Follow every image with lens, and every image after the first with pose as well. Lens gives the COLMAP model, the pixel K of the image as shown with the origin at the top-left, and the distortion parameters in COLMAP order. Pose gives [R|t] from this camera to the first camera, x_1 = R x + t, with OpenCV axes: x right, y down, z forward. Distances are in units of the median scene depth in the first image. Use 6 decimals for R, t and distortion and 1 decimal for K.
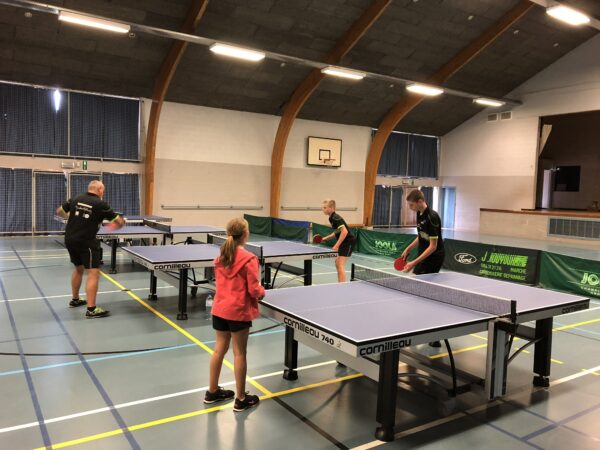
lens RADIAL K [[492.0, 0, 293.1], [0, 492.0, 229.8], [0, 0, 1]] dist [0.045312, -0.042485]
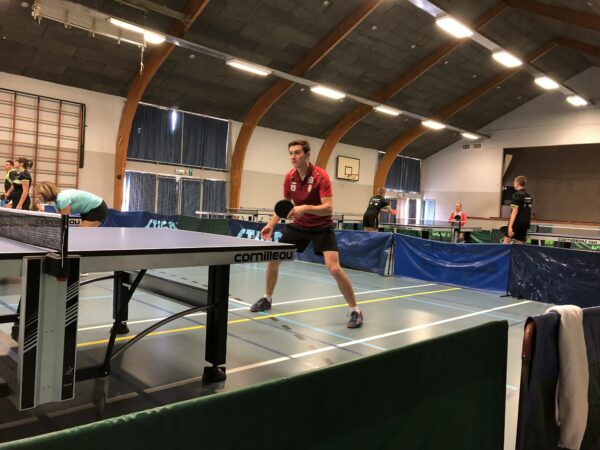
lens RADIAL K [[492.0, 0, 300.3], [0, 492.0, 224.9], [0, 0, 1]] dist [0.045312, -0.042485]
pose [[0.980140, 0.013506, 0.197846, -0.355349], [-0.004780, 0.998997, -0.044515, 0.047688], [-0.198249, 0.042685, 0.979222, -0.222609]]
